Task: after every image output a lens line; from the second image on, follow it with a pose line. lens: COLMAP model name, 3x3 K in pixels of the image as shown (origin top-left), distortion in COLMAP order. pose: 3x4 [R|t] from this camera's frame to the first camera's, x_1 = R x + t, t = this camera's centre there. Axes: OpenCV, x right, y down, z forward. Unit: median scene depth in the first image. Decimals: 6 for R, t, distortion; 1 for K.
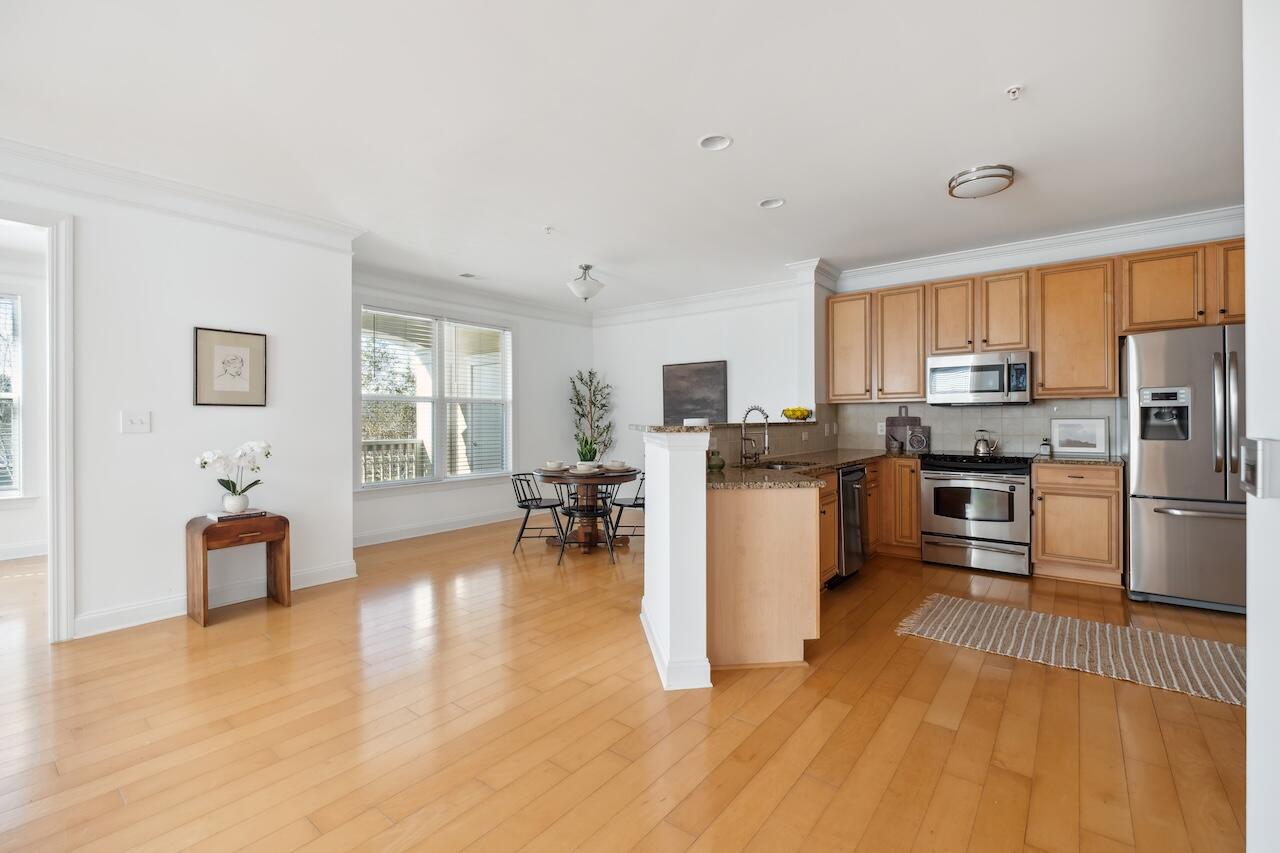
lens RADIAL K [[556.9, 0, 645.2], [0, 556.9, 418.0], [0, 0, 1]] dist [-0.000098, -0.002799]
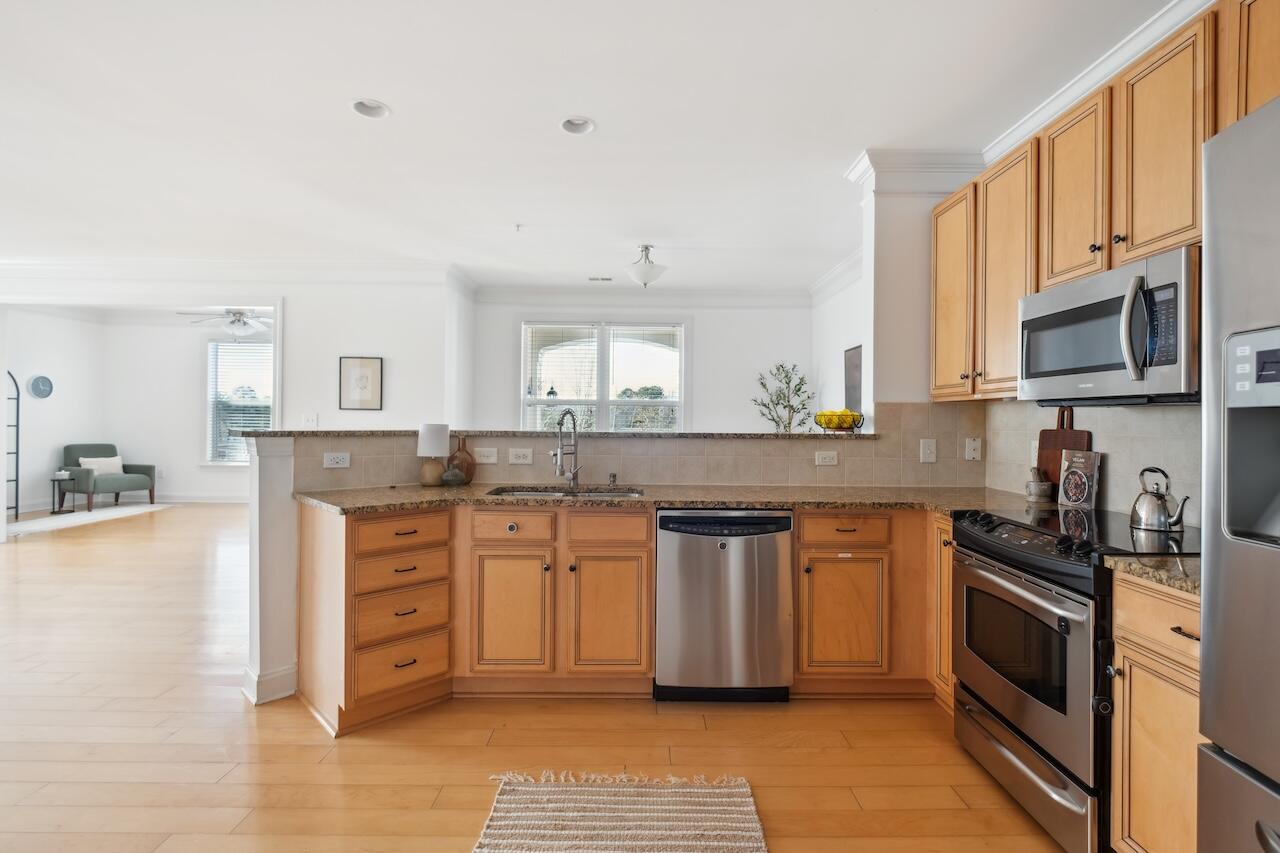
lens RADIAL K [[618.4, 0, 635.4], [0, 618.4, 406.1], [0, 0, 1]] dist [0.003554, 0.000424]
pose [[0.613487, -0.006439, -0.789678, 0.741708], [-0.012022, 0.999775, -0.017491, -0.009749], [0.789613, 0.020224, 0.613272, 0.467253]]
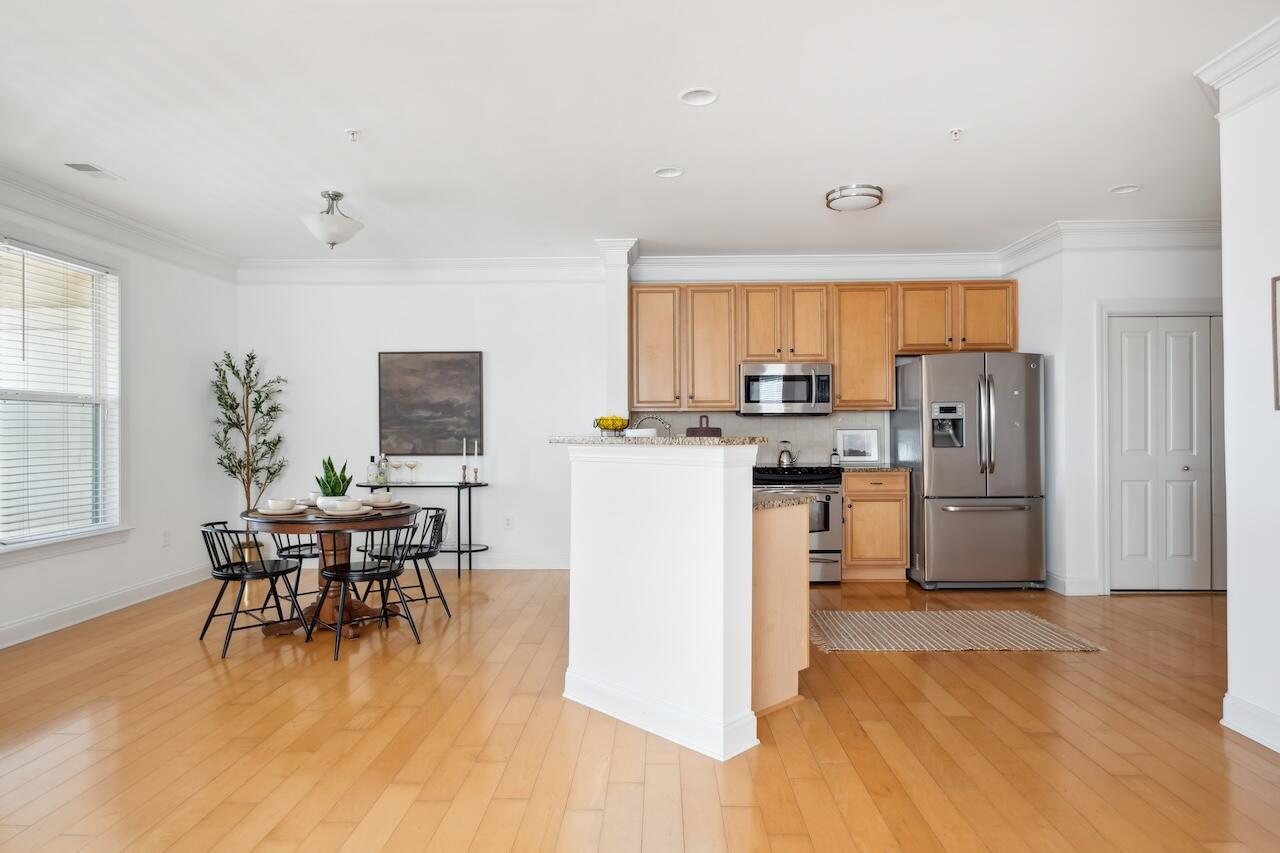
lens RADIAL K [[735.8, 0, 645.7], [0, 735.8, 425.9], [0, 0, 1]] dist [-0.009564, 0.005397]
pose [[0.801180, 0.003223, 0.598415, -0.376197], [0.000709, 0.999980, -0.006335, 0.003075], [-0.598423, 0.005500, 0.801161, 0.111397]]
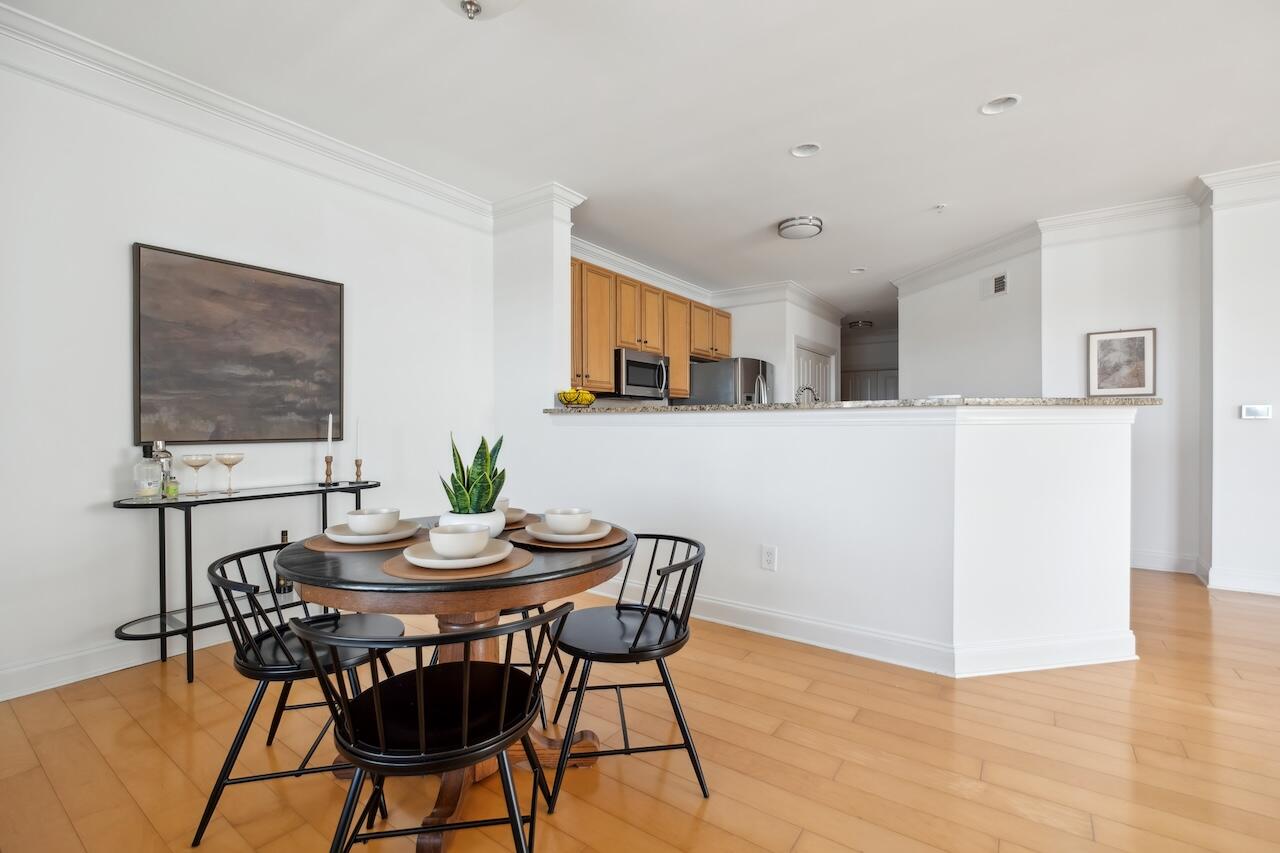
lens RADIAL K [[556.9, 0, 637.8], [0, 556.9, 427.7], [0, 0, 1]] dist [-0.000098, -0.002799]
pose [[-0.046439, -0.001269, 0.998920, -0.506452], [0.001329, 0.999998, 0.001332, 0.032730], [-0.998920, 0.001389, -0.046438, 1.062909]]
